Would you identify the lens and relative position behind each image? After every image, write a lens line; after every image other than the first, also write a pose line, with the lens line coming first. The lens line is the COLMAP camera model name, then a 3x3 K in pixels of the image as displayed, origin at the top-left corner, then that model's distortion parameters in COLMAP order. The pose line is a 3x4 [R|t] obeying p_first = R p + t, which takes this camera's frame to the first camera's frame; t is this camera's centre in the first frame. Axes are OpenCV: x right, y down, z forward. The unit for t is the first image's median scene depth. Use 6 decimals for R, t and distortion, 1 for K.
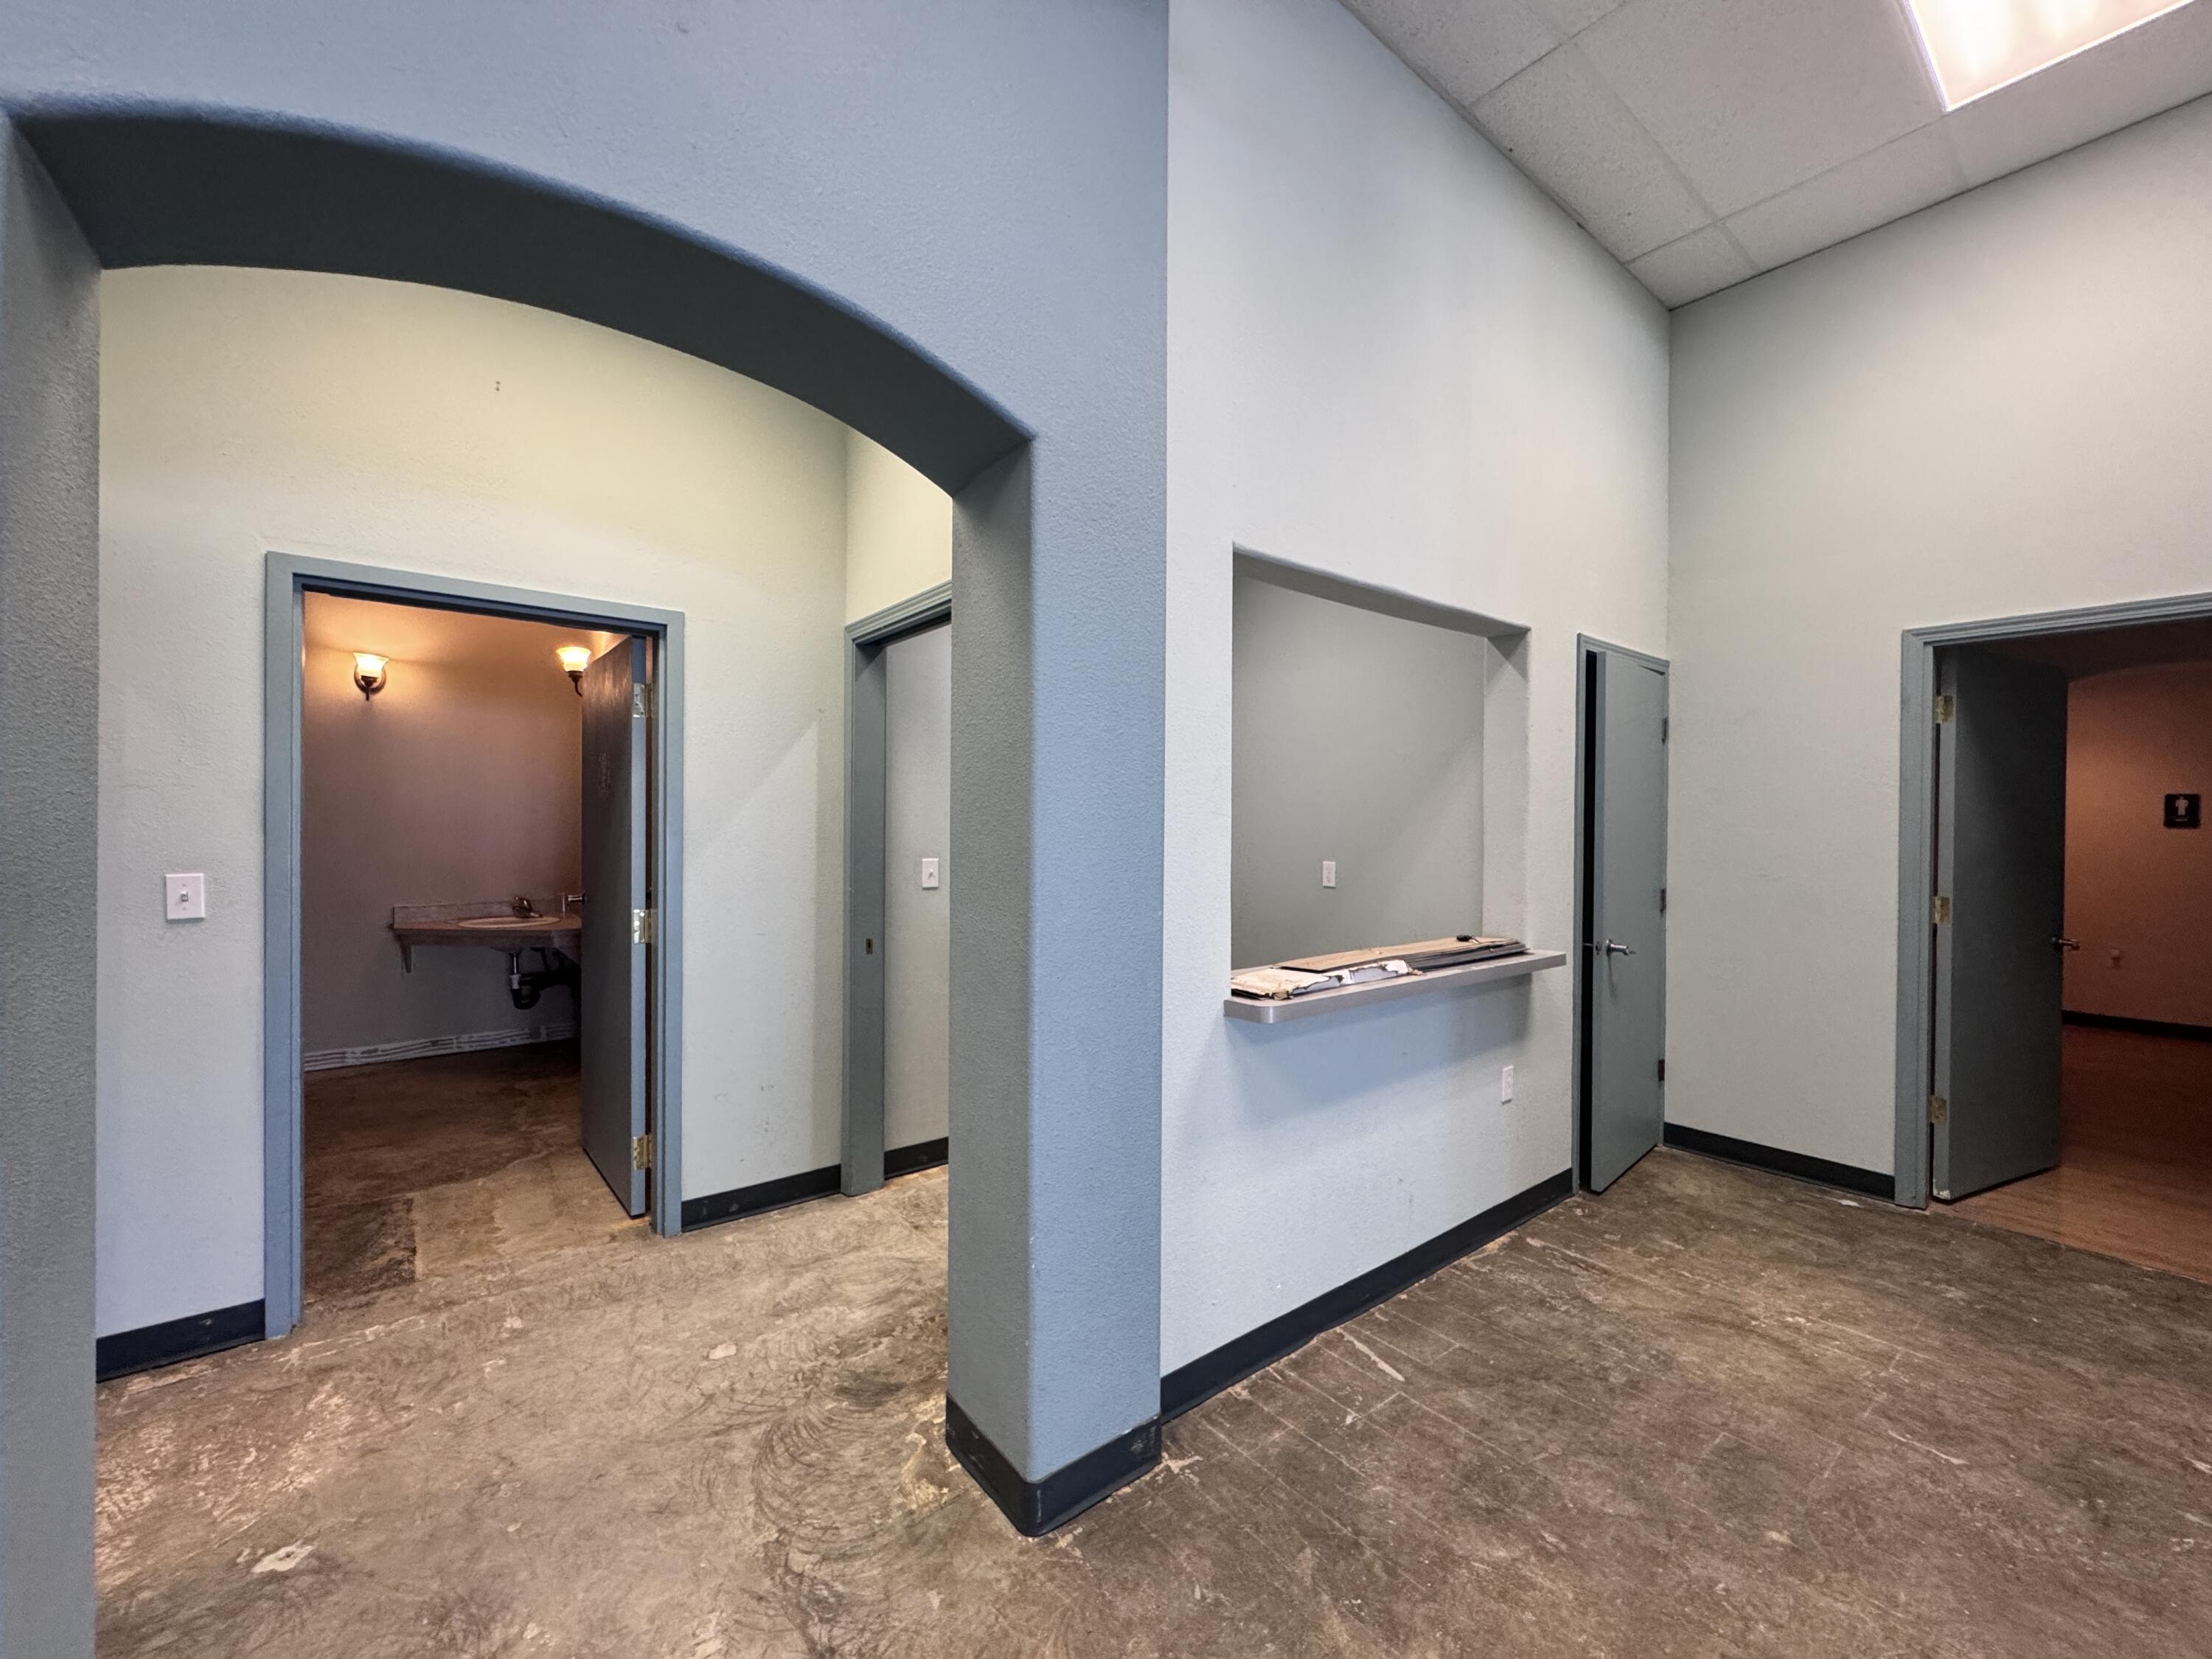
lens RADIAL K [[881.6, 0, 1107.4], [0, 881.6, 827.9], [0, 0, 1]] dist [-0.003784, 0.000711]
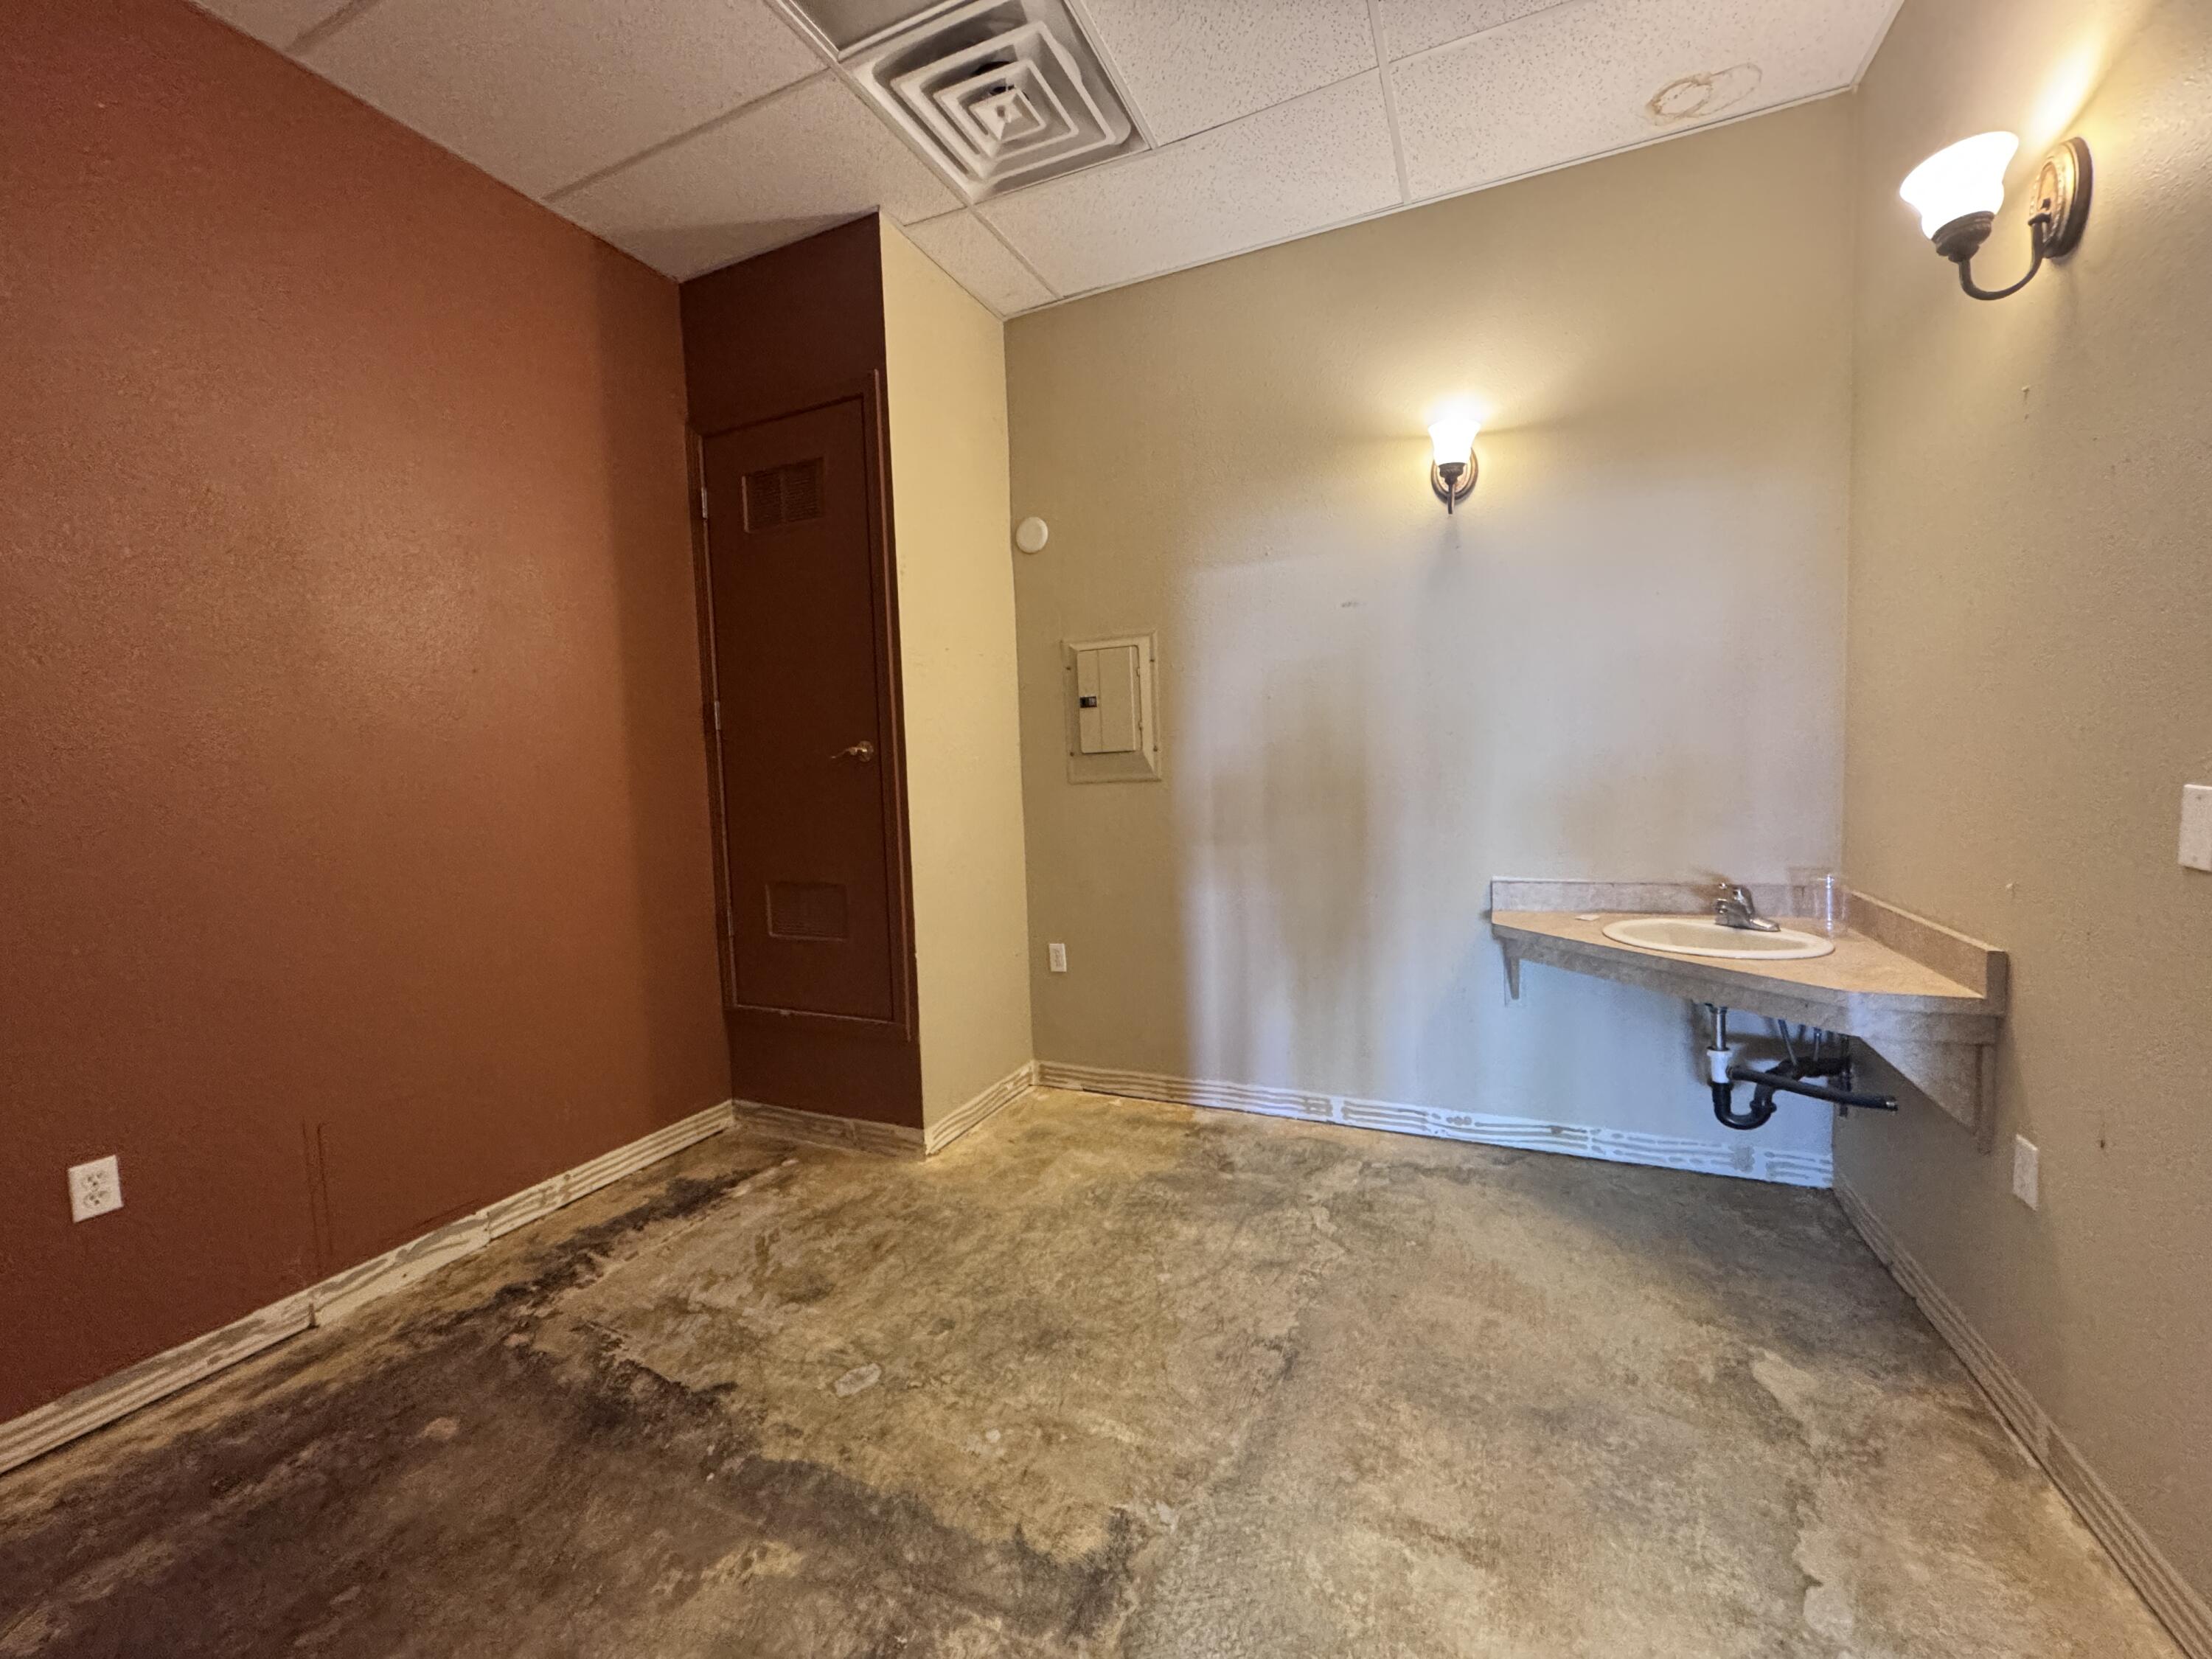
lens RADIAL K [[881.6, 0, 1107.4], [0, 881.6, 827.9], [0, 0, 1]] dist [-0.003784, 0.000711]
pose [[0.459882, 0.037127, -0.887204, -0.420906], [0.030909, 0.997851, 0.057779, 0.015278], [0.887442, -0.053994, 0.457746, 0.519450]]
